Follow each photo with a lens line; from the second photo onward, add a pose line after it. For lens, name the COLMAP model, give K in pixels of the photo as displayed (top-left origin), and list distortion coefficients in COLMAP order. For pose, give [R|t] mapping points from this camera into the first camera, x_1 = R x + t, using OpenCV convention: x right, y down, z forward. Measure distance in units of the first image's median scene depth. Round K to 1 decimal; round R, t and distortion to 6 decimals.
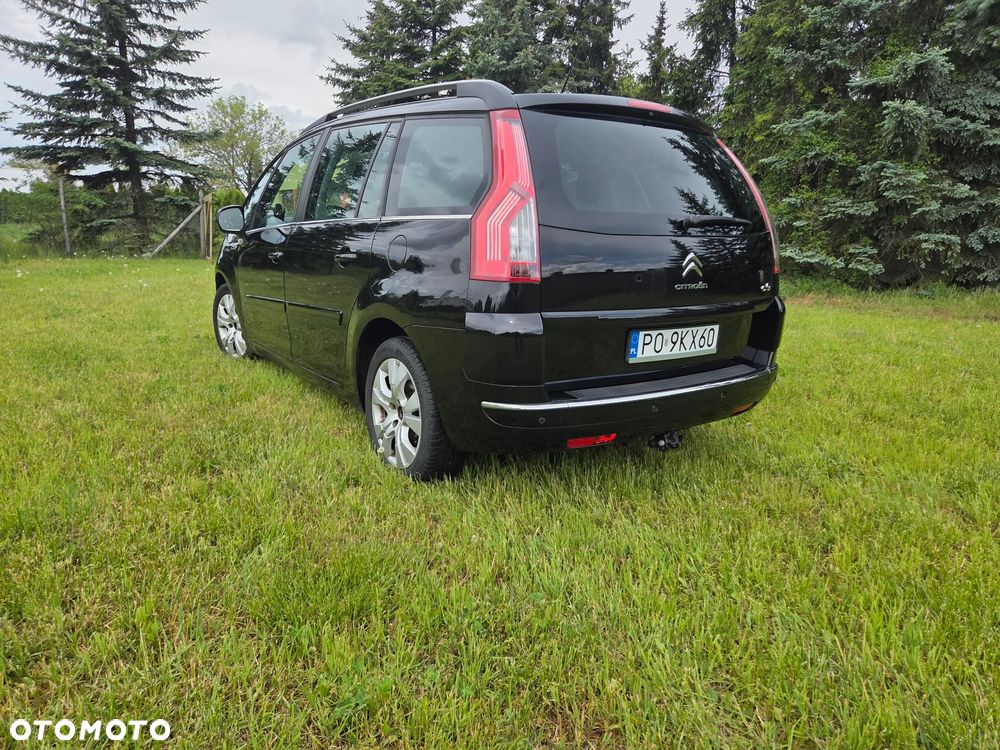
lens RADIAL K [[704.5, 0, 506.4], [0, 704.5, 369.7], [0, 0, 1]] dist [0.088047, -0.076237]
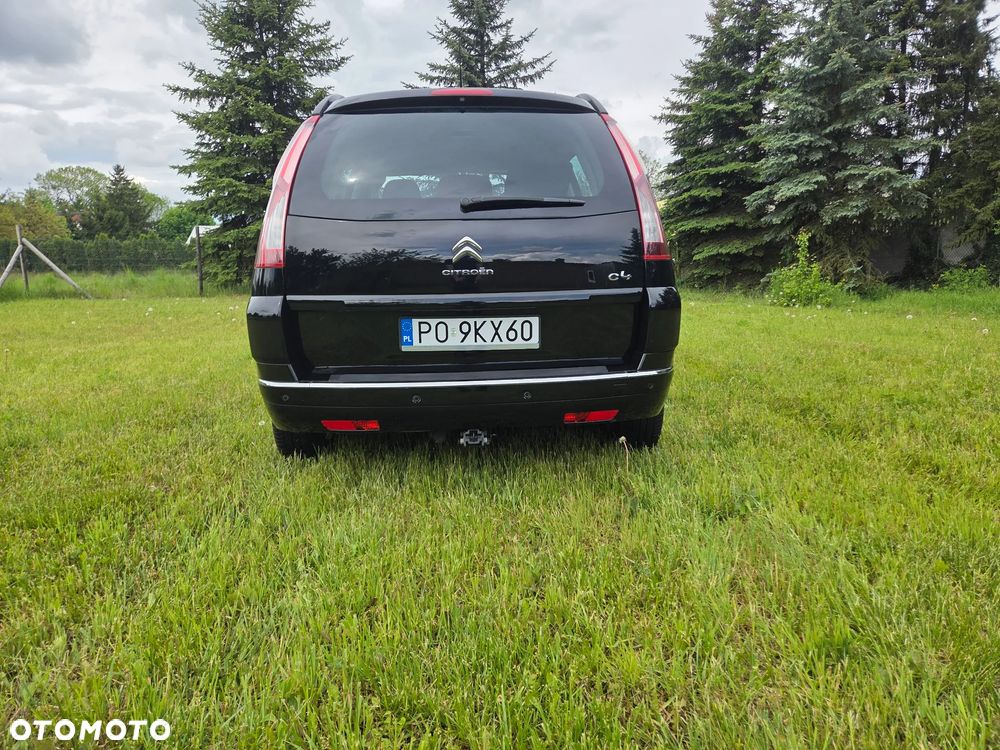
lens RADIAL K [[704.5, 0, 506.4], [0, 704.5, 369.7], [0, 0, 1]] dist [0.088047, -0.076237]
pose [[0.847038, 0.037894, -0.530180, 0.774141], [-0.066468, 0.997177, -0.034919, 0.039419], [0.527361, 0.064818, 0.847166, 0.228018]]
